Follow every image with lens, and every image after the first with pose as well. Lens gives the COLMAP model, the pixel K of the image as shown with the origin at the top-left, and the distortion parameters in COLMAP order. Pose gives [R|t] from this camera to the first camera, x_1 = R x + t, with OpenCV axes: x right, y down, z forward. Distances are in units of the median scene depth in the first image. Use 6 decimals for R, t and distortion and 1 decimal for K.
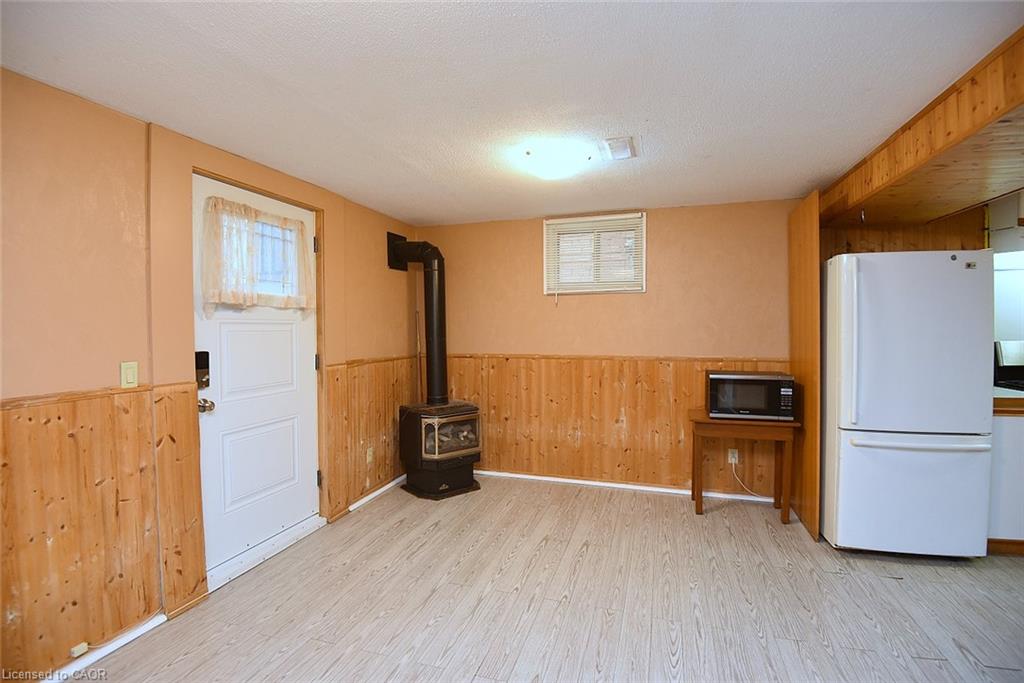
lens RADIAL K [[477.0, 0, 515.3], [0, 477.0, 337.7], [0, 0, 1]] dist [-0.019869, -0.015230]
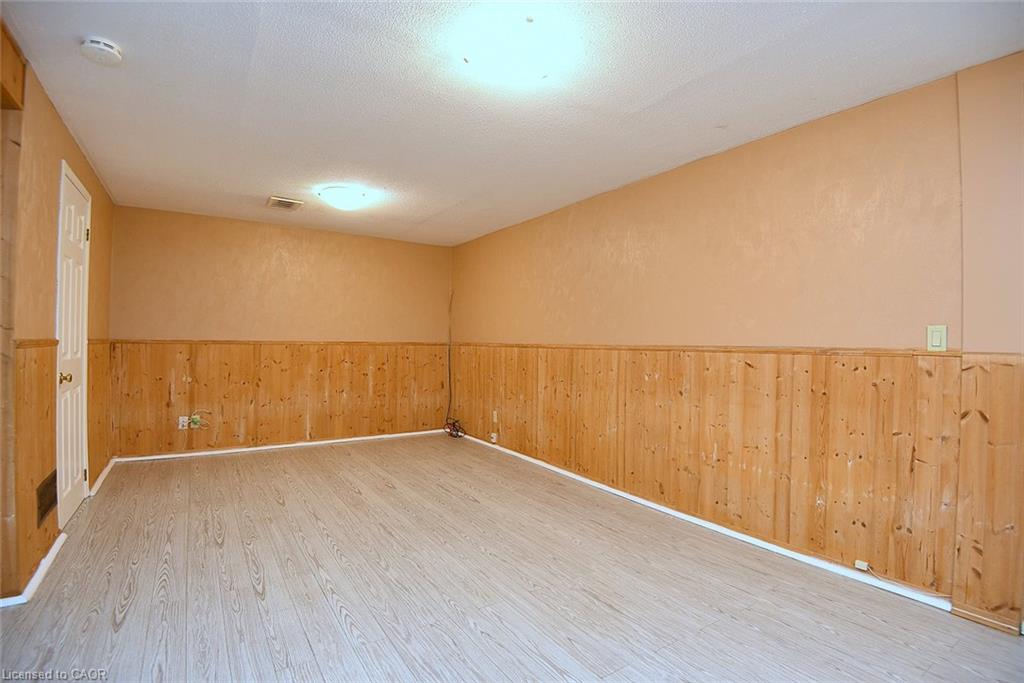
lens RADIAL K [[477.0, 0, 515.4], [0, 477.0, 341.9], [0, 0, 1]] dist [-0.019869, -0.015230]
pose [[-0.634223, -0.001950, -0.773148, 0.341452], [-0.023516, 0.999583, 0.016770, 0.062101], [0.772792, 0.028817, -0.634004, 0.633713]]
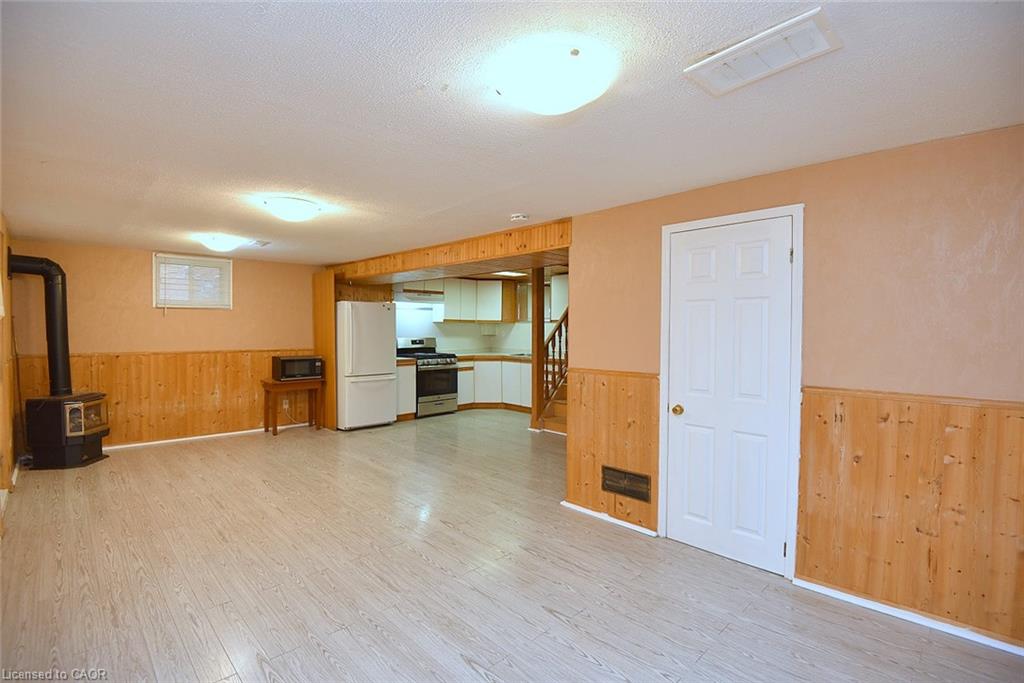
lens RADIAL K [[477.0, 0, 509.3], [0, 477.0, 339.4], [0, 0, 1]] dist [-0.019869, -0.015230]
pose [[0.487497, -0.011113, 0.873054, -0.849942], [0.010881, 0.999919, 0.006652, 0.004498], [-0.873057, 0.006258, 0.487578, -0.748886]]
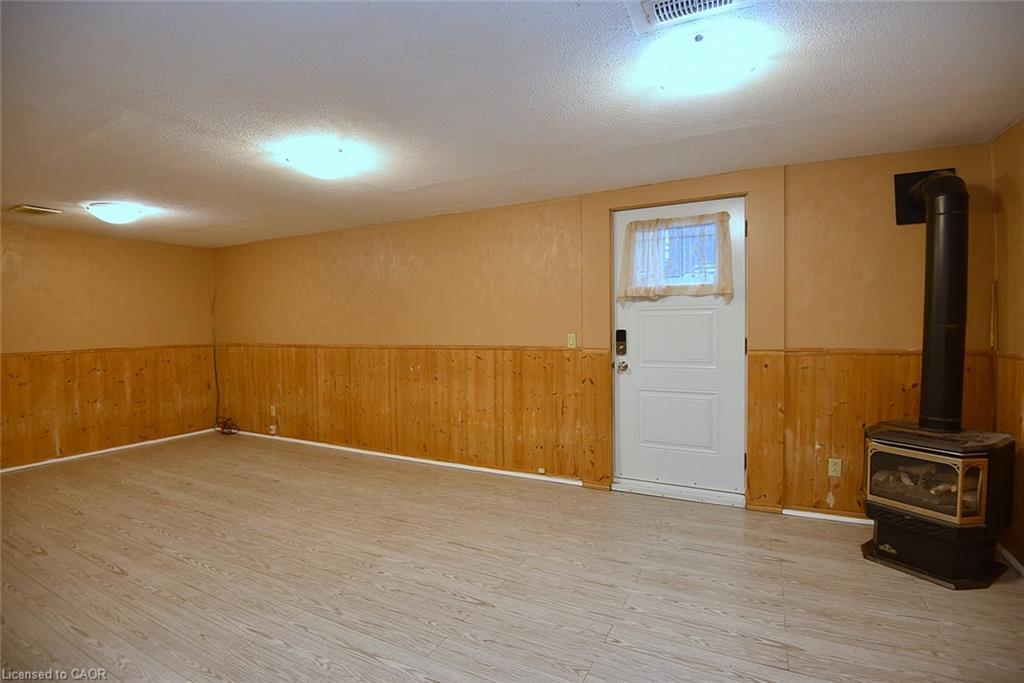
lens RADIAL K [[477.0, 0, 515.7], [0, 477.0, 339.3], [0, 0, 1]] dist [-0.019869, -0.015230]
pose [[-0.169377, 0.043586, -0.984587, 0.709064], [-0.005603, 0.998963, 0.045186, -0.005568], [0.985535, 0.013170, -0.168957, 0.746842]]
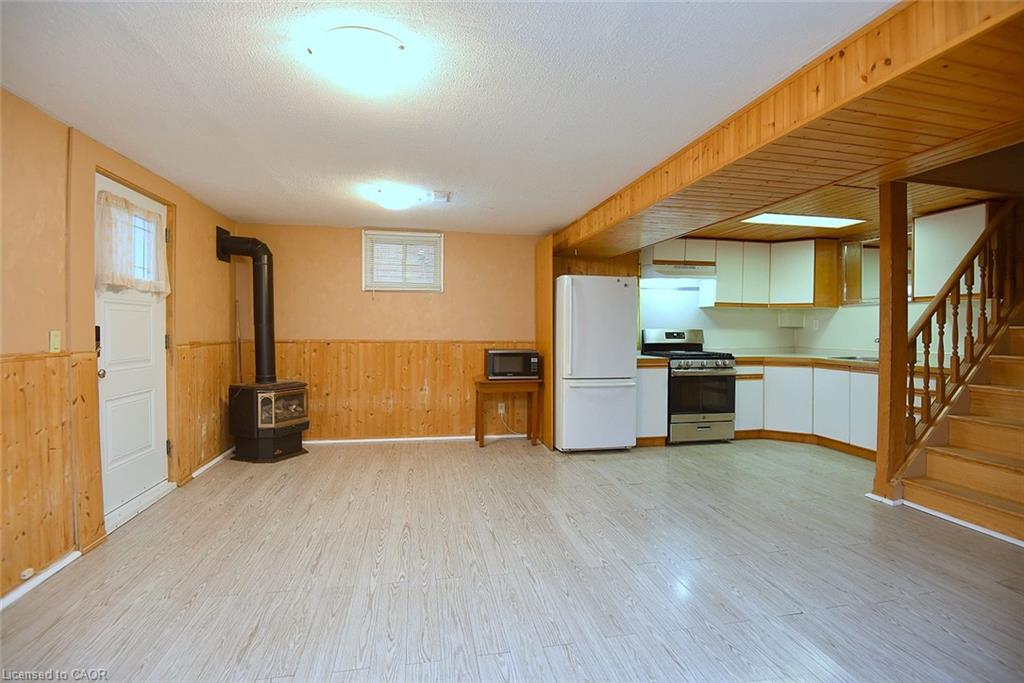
lens RADIAL K [[477.0, 0, 512.1], [0, 477.0, 339.6], [0, 0, 1]] dist [-0.019869, -0.015230]
pose [[0.884248, 0.001525, 0.467015, -0.238716], [-0.001761, 0.999998, 0.000069, 0.048591], [-0.467014, -0.000884, 0.884249, -0.375328]]
